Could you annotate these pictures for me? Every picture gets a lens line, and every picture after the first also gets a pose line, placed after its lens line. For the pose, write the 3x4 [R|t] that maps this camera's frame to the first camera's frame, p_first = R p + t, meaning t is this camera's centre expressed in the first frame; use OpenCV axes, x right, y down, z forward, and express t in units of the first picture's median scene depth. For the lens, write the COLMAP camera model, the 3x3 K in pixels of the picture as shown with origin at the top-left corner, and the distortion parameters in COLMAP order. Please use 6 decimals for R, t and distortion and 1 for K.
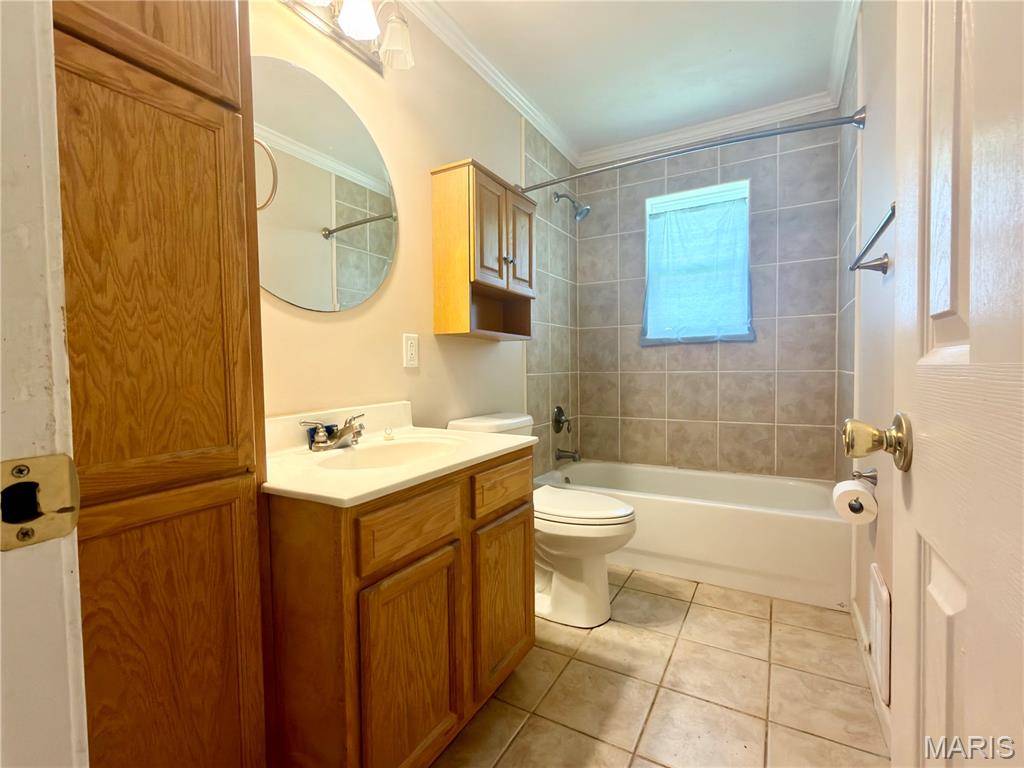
lens RADIAL K [[453.0, 0, 508.0], [0, 453.0, 382.1], [0, 0, 1]] dist [-0.001598, -0.000029]
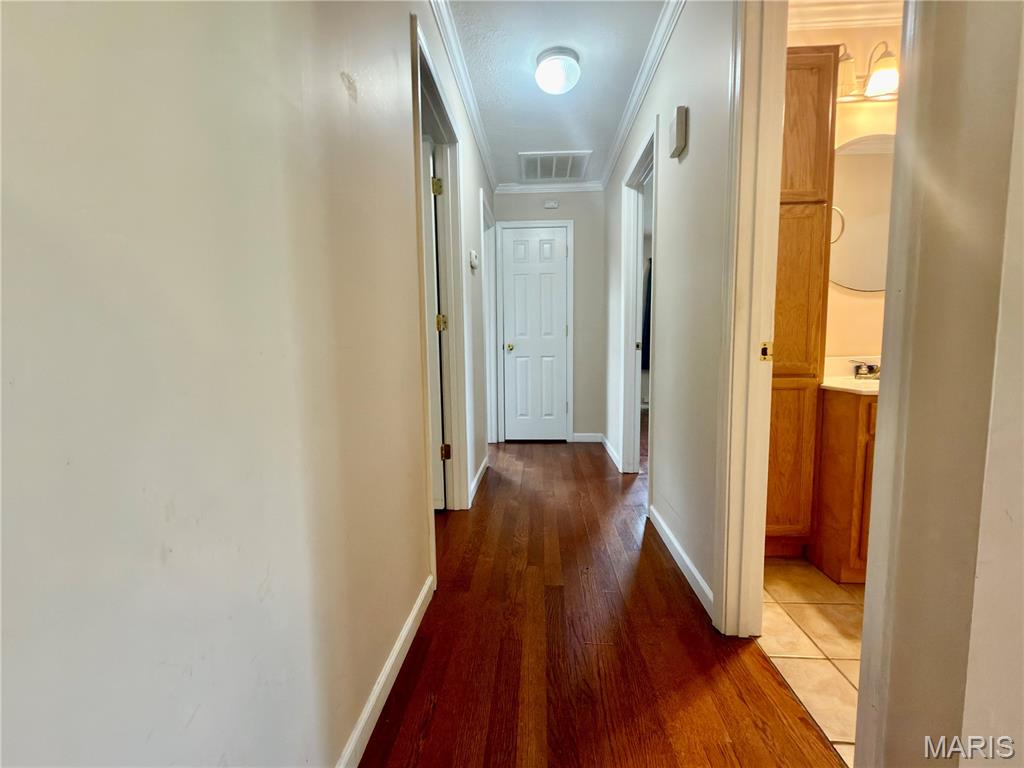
lens RADIAL K [[453.0, 0, 508.3], [0, 453.0, 383.0], [0, 0, 1]] dist [-0.001598, -0.000029]
pose [[0.429921, 0.092054, -0.898161, 0.702335], [-0.030261, 0.995699, 0.087565, 0.089325], [0.902359, -0.010467, 0.430858, -1.182352]]
